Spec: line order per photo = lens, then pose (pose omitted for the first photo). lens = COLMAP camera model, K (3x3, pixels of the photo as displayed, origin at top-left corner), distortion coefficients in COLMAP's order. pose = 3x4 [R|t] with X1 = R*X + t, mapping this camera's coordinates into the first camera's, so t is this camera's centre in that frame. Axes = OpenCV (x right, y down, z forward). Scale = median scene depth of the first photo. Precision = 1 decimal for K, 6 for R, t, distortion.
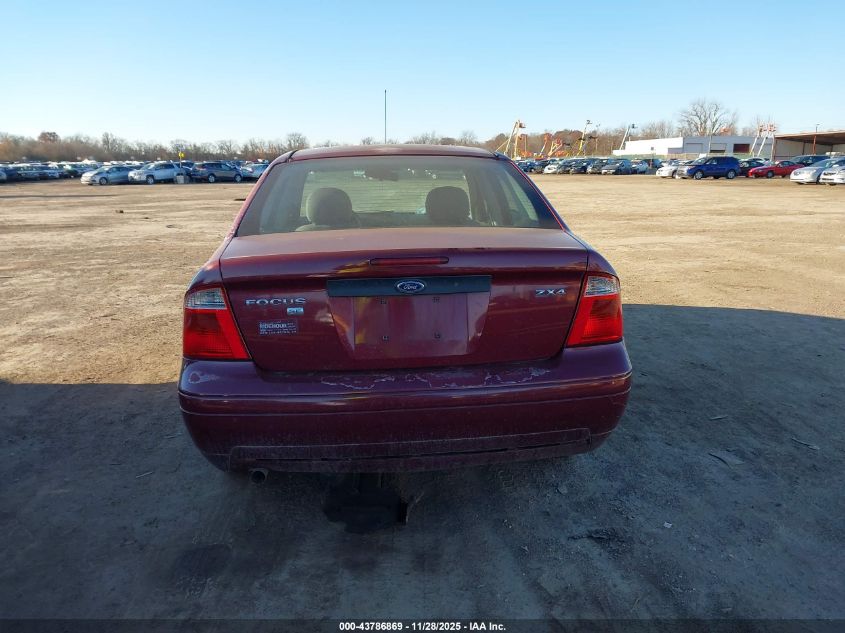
lens RADIAL K [[683.7, 0, 422.5], [0, 683.7, 316.5], [0, 0, 1]] dist [0.016614, -0.007686]
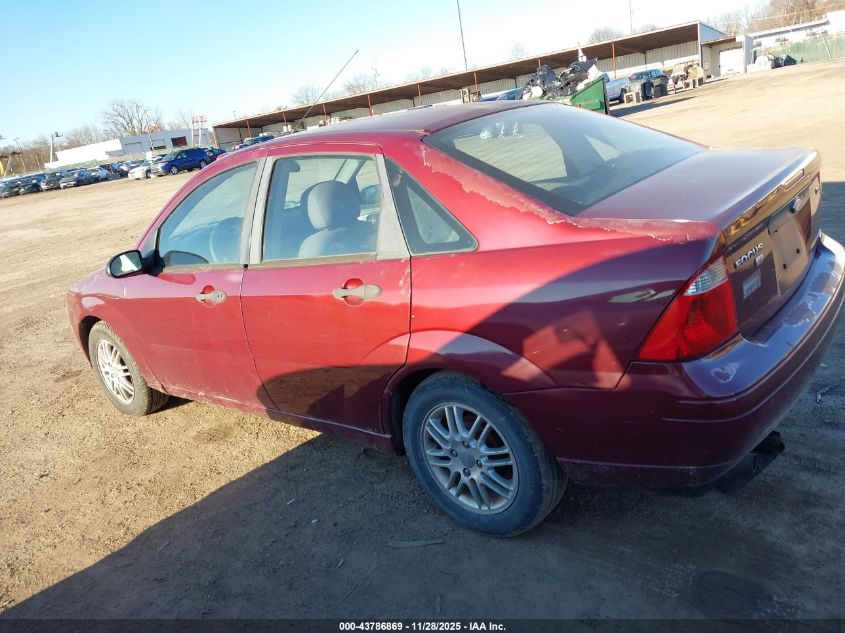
lens RADIAL K [[683.7, 0, 422.5], [0, 683.7, 316.5], [0, 0, 1]] dist [0.016614, -0.007686]
pose [[0.675450, -0.307984, 0.670009, -0.525676], [0.309892, 0.943031, 0.121076, -0.084805], [-0.669129, 0.125849, 0.732412, 0.319160]]
